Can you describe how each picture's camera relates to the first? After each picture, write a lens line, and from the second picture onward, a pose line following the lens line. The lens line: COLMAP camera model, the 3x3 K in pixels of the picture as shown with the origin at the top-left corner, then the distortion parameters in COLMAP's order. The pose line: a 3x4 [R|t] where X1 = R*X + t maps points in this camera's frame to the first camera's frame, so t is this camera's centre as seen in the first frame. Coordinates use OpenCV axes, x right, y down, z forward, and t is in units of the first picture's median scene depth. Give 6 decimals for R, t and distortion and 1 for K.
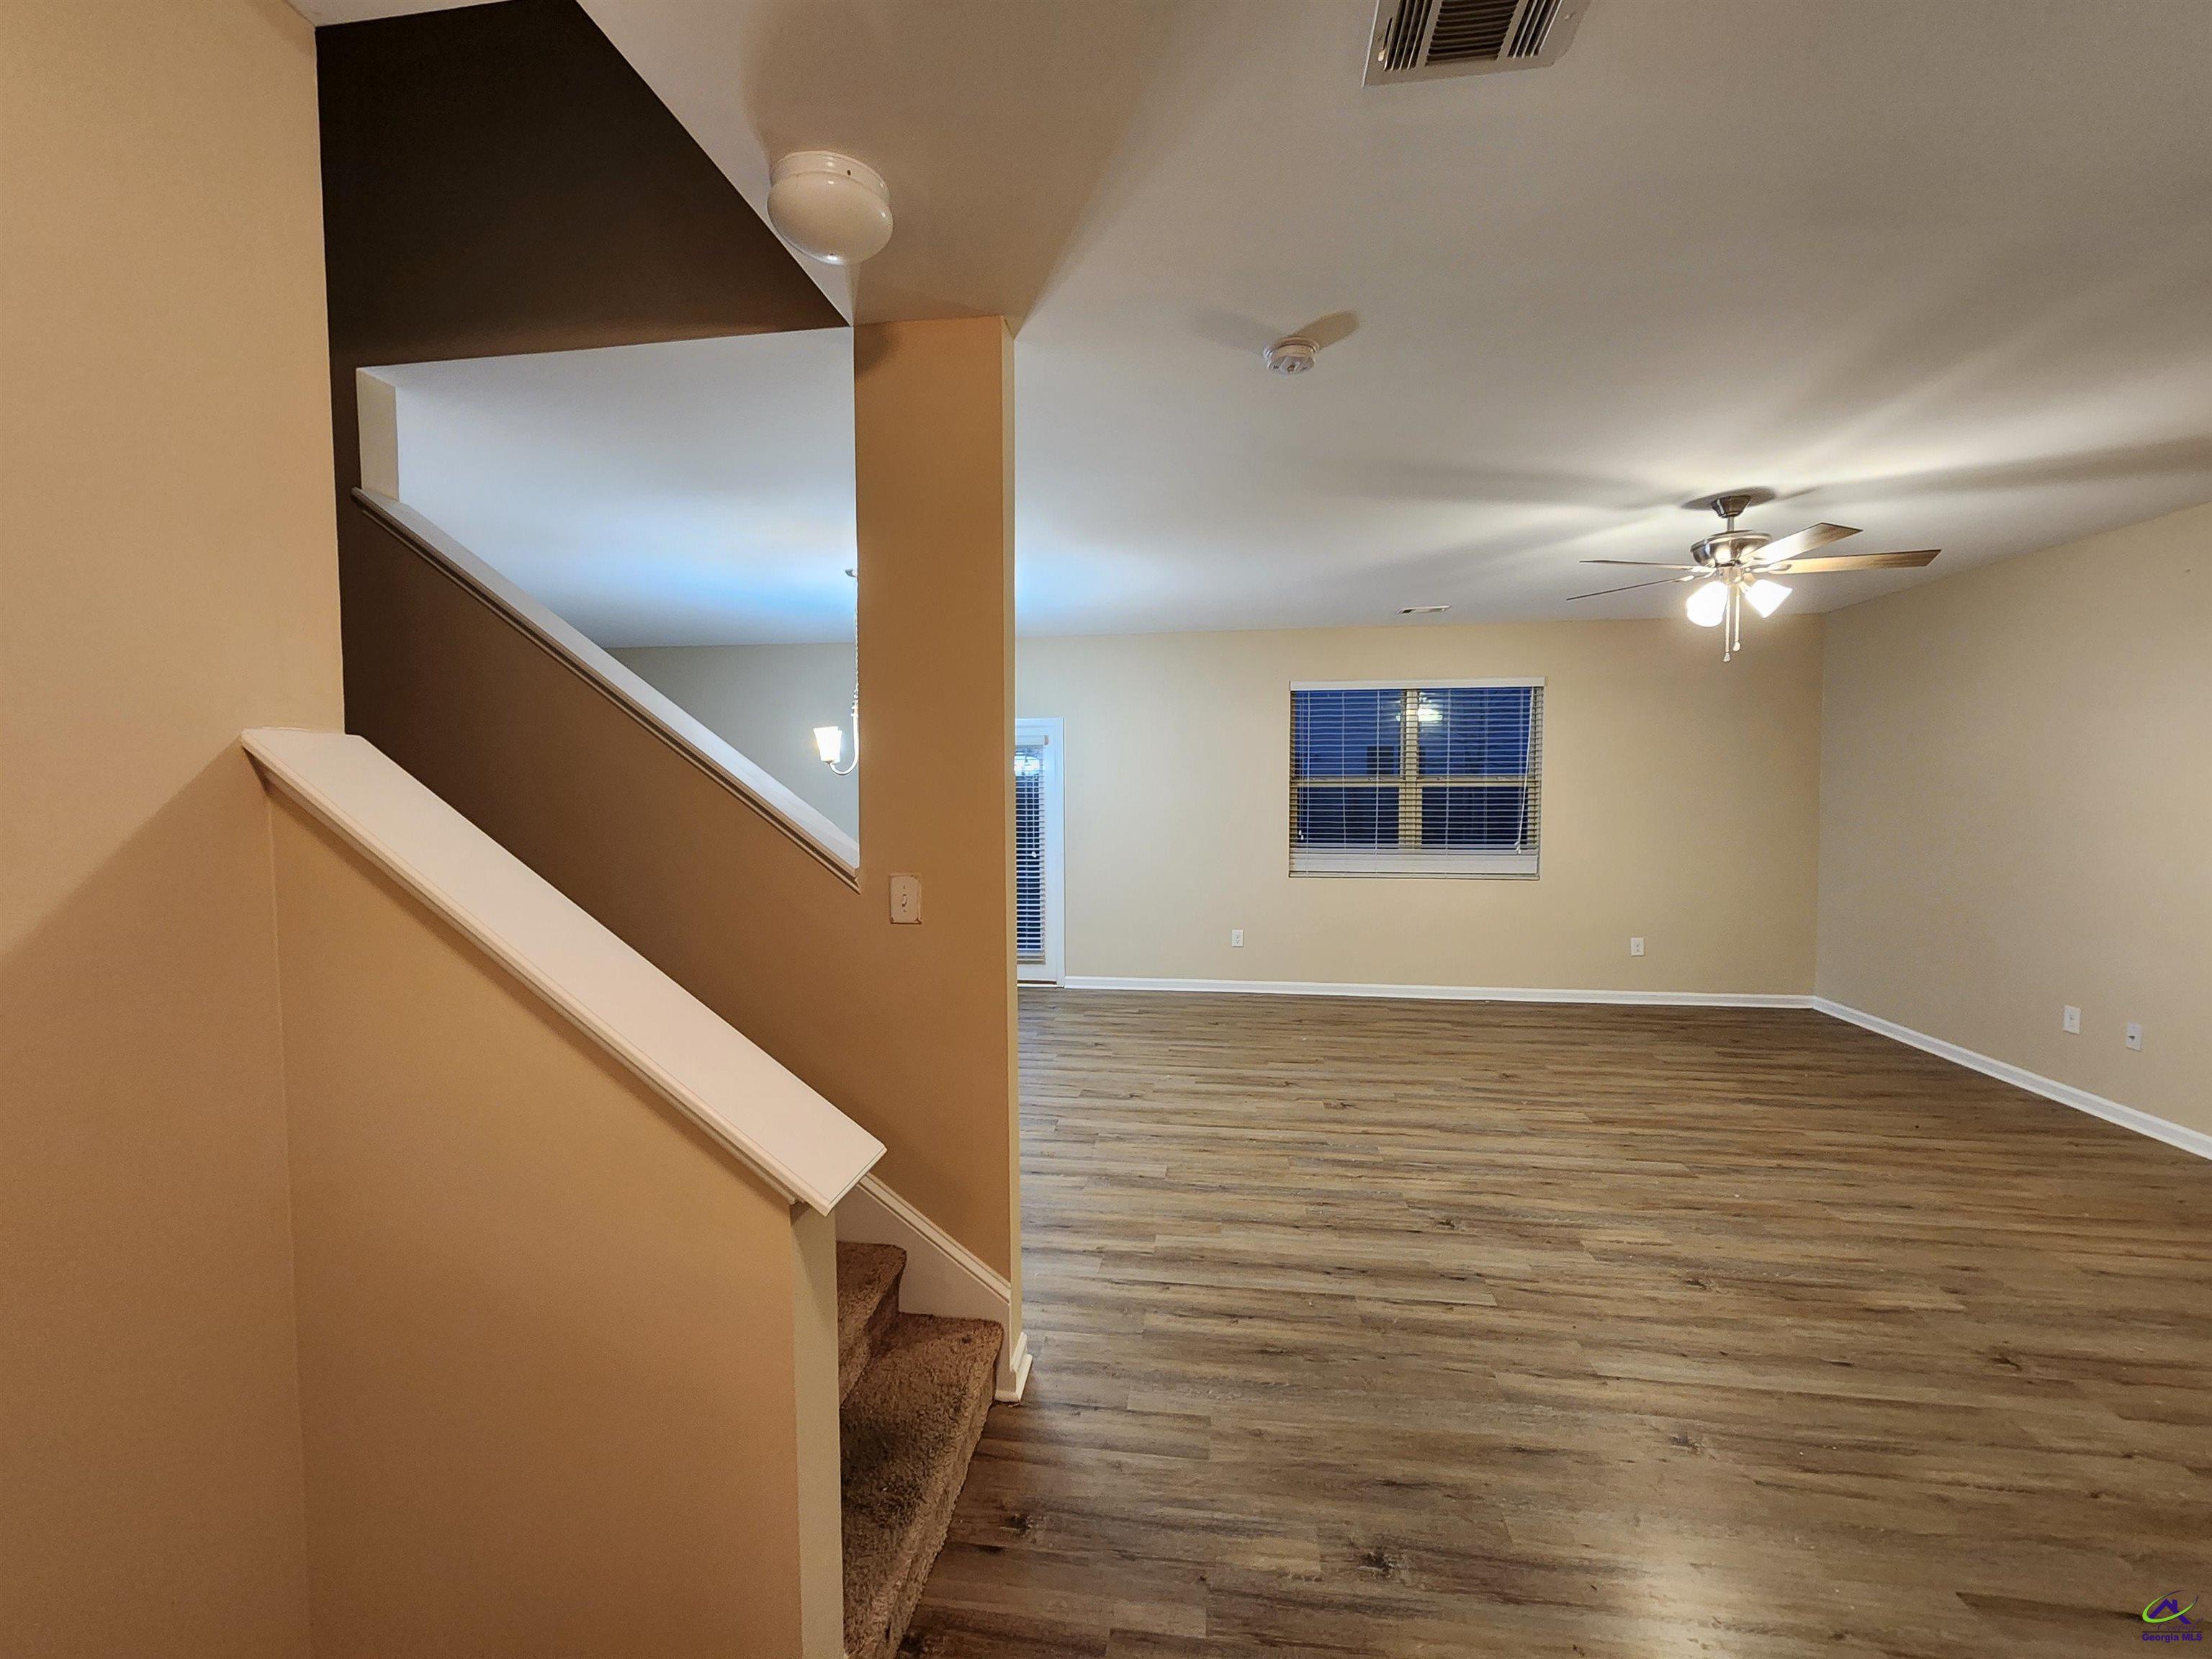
lens RADIAL K [[915.1, 0, 1097.7], [0, 915.1, 825.8], [0, 0, 1]] dist [0.002877, 0.001318]
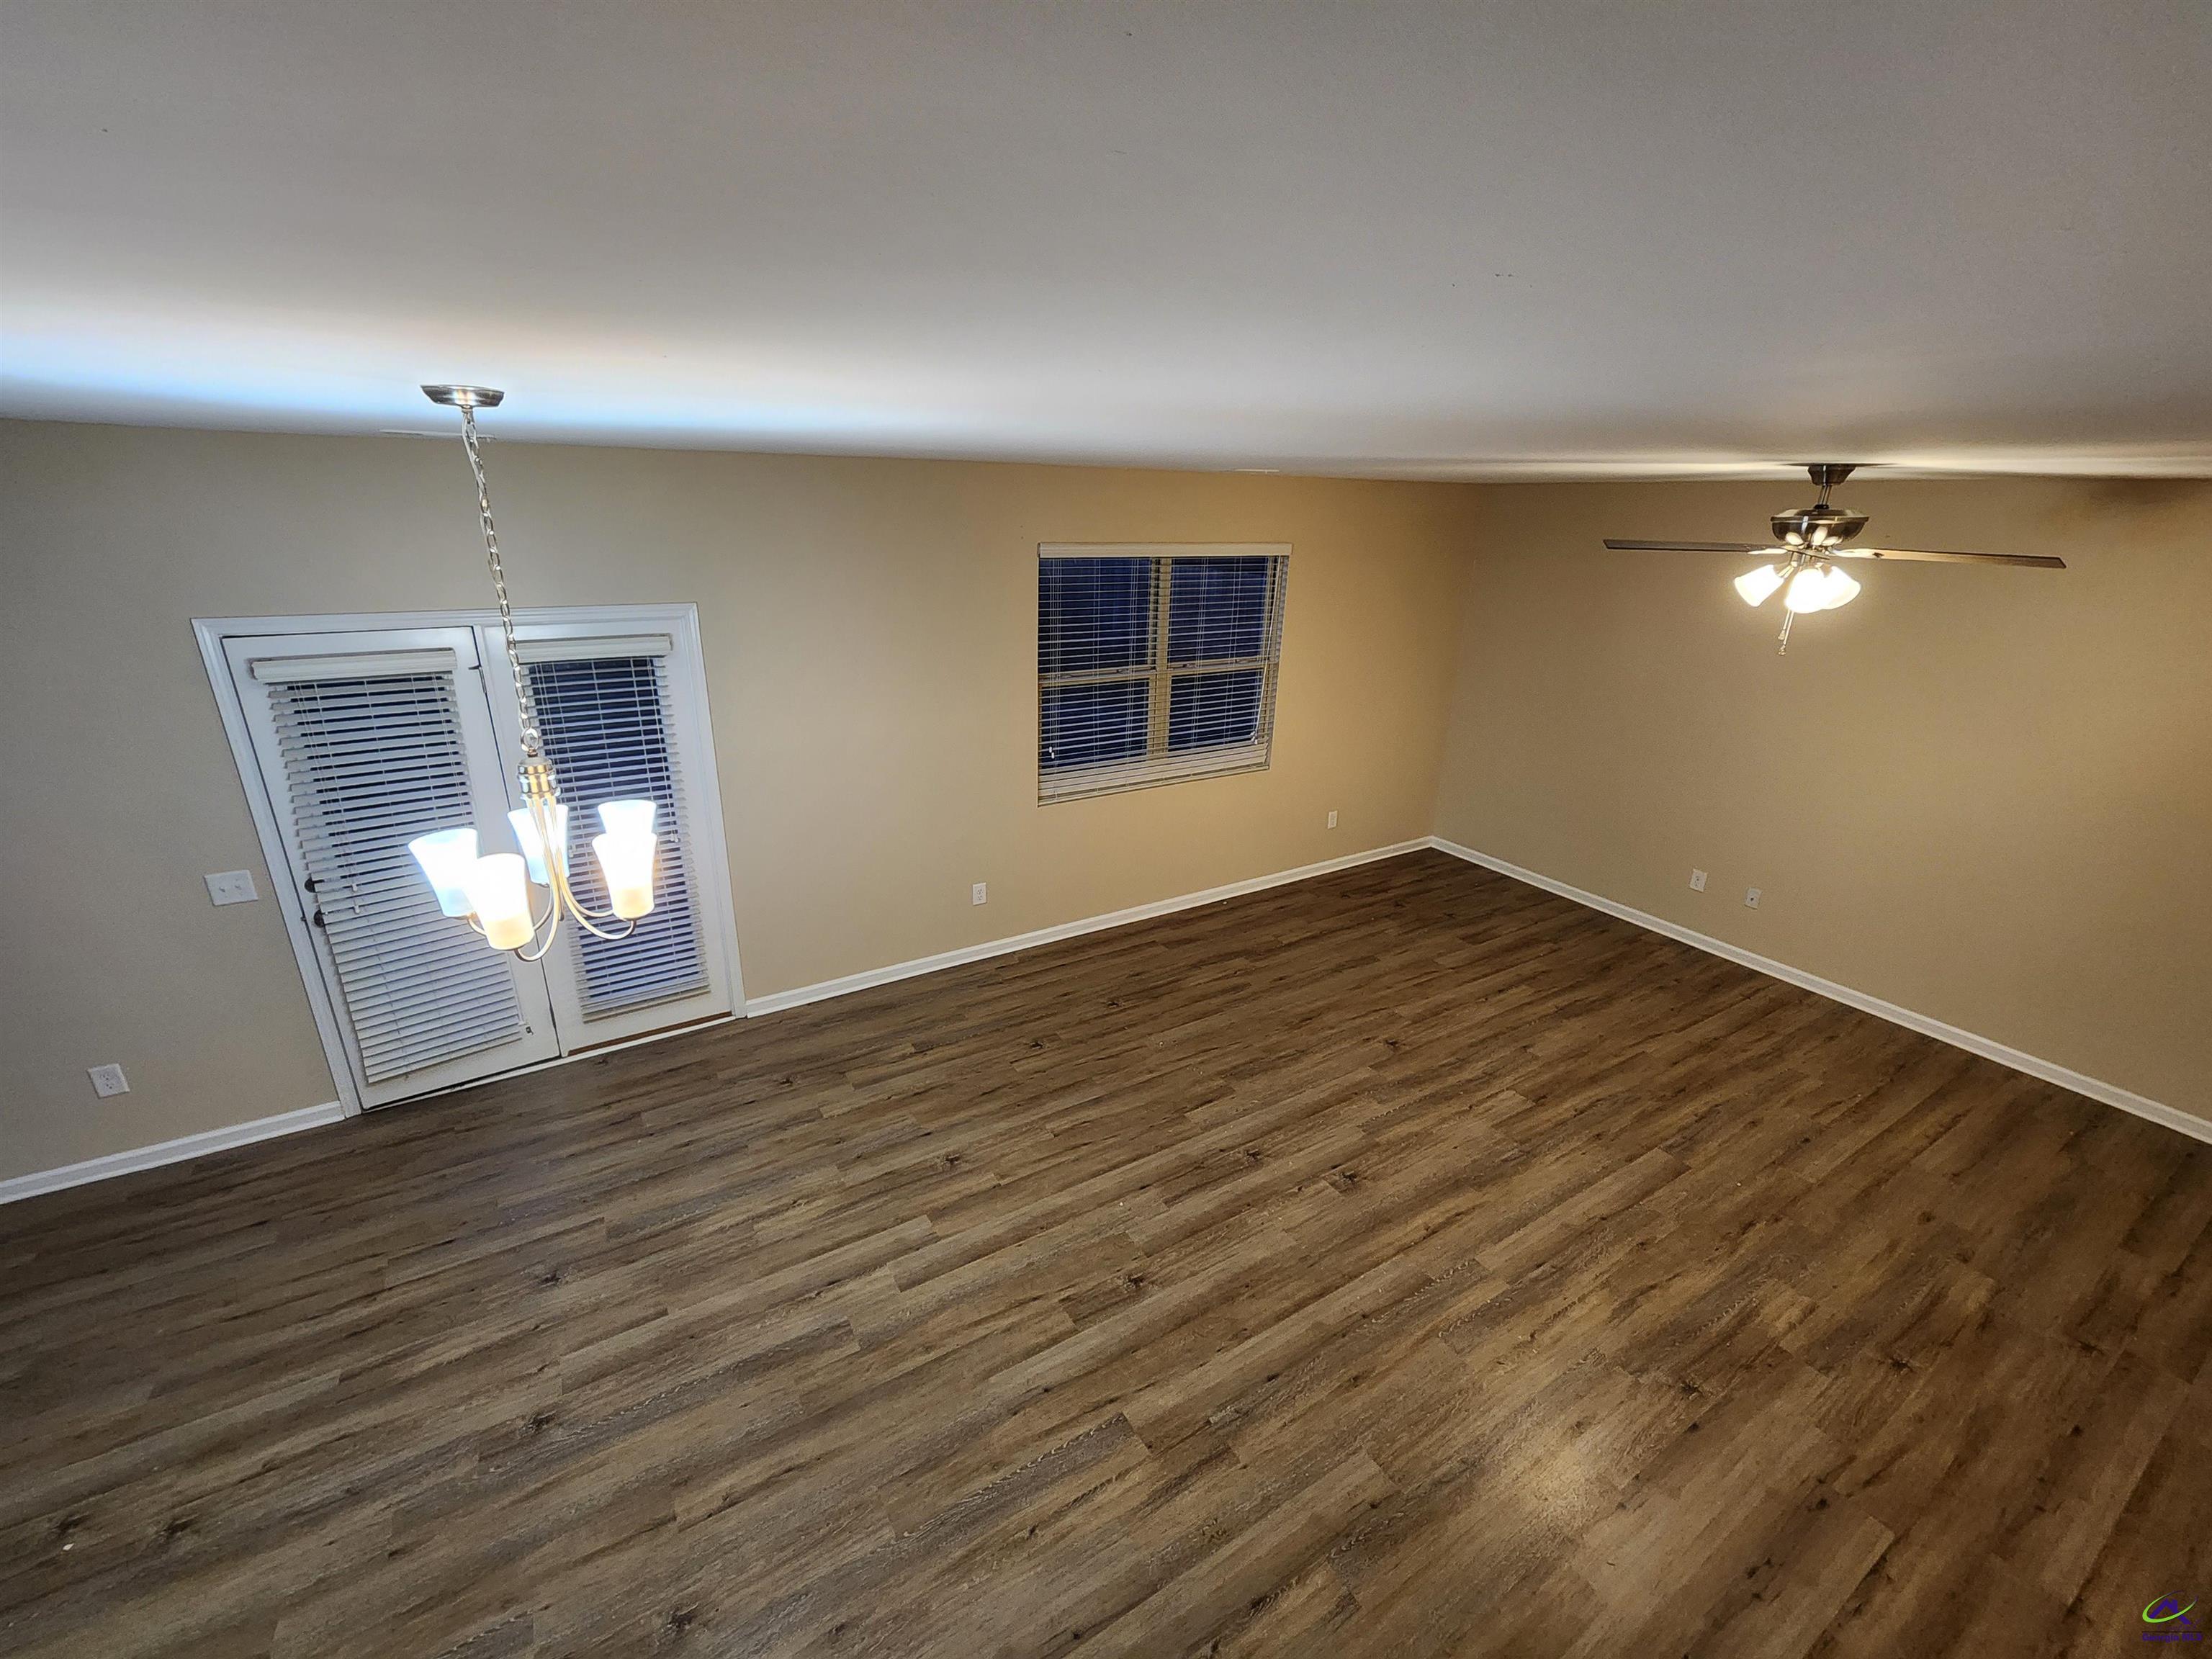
lens RADIAL K [[915.1, 0, 1106.0], [0, 915.1, 840.2], [0, 0, 1]] dist [0.002877, 0.001318]
pose [[0.769611, -0.200327, 0.606273, -0.309466], [0.004484, 0.951181, 0.308600, -0.219368], [-0.638497, -0.234783, 0.732938, 0.548965]]
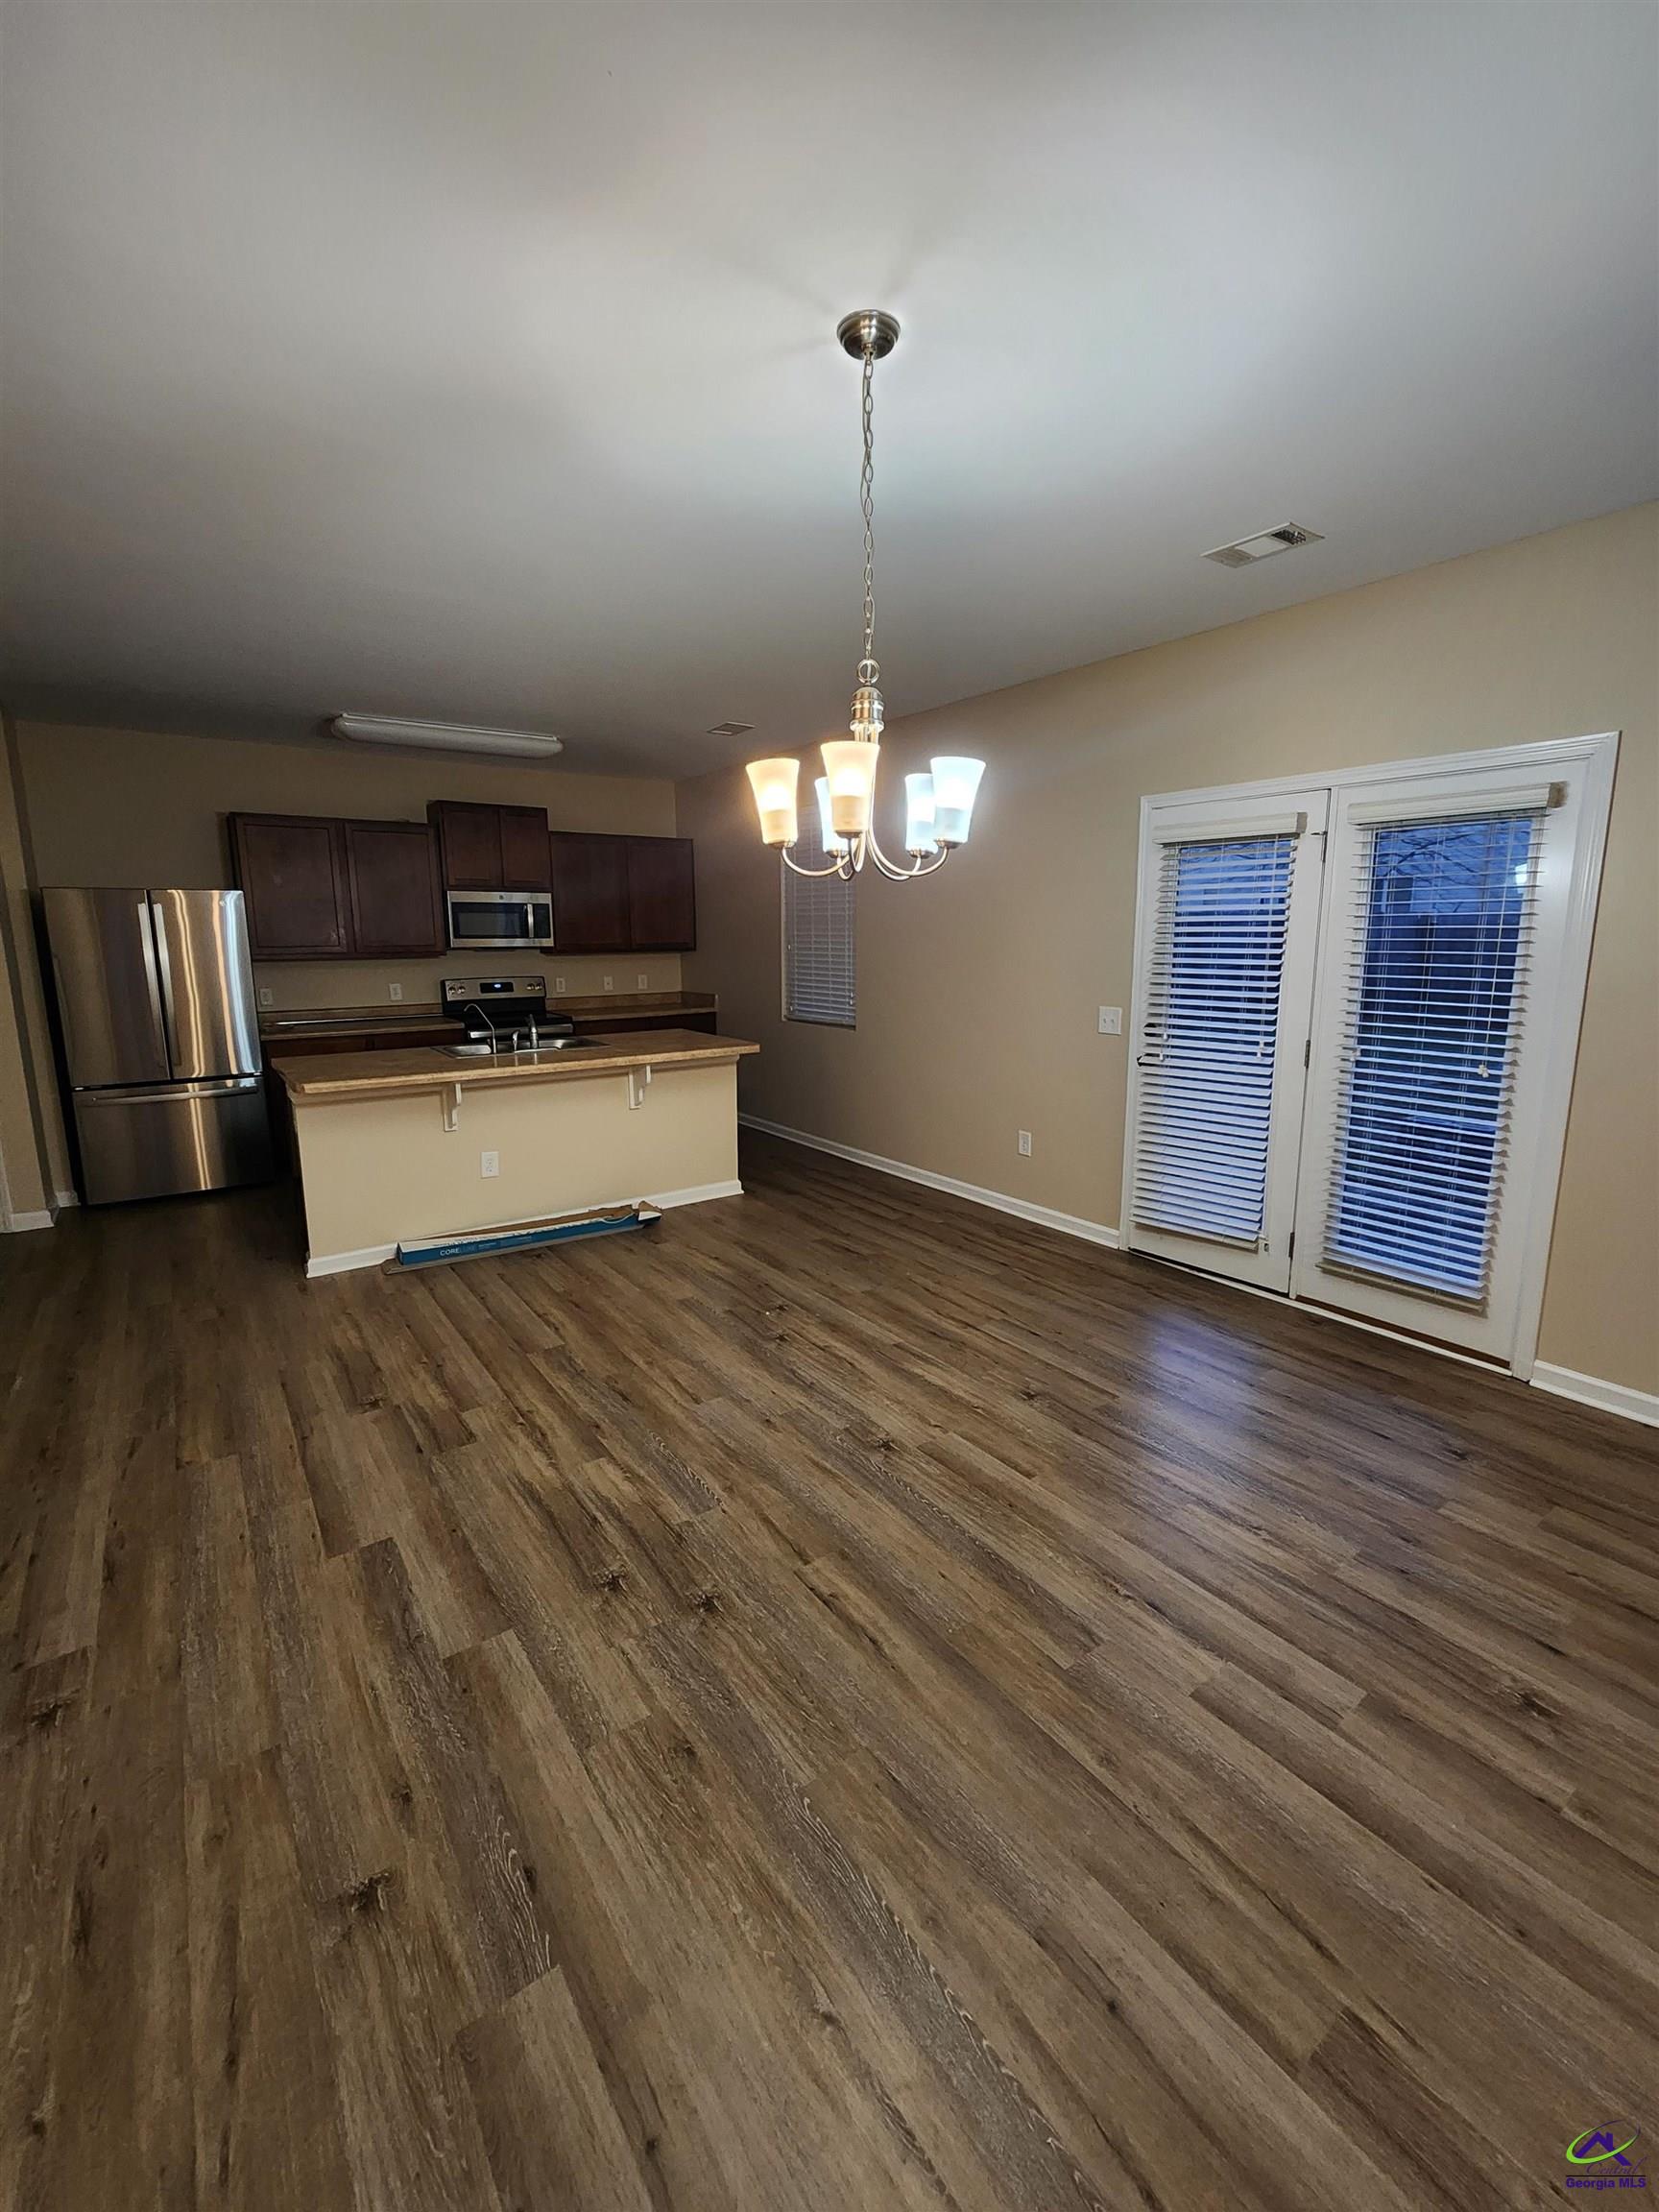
lens RADIAL K [[915.1, 0, 813.6], [0, 915.1, 1095.7], [0, 0, 1]] dist [0.002877, 0.001318]
pose [[0.689105, 0.136850, -0.711622, 0.030272], [-0.034952, 0.987140, 0.155988, -0.022024], [0.723818, -0.082619, 0.685027, 0.683159]]
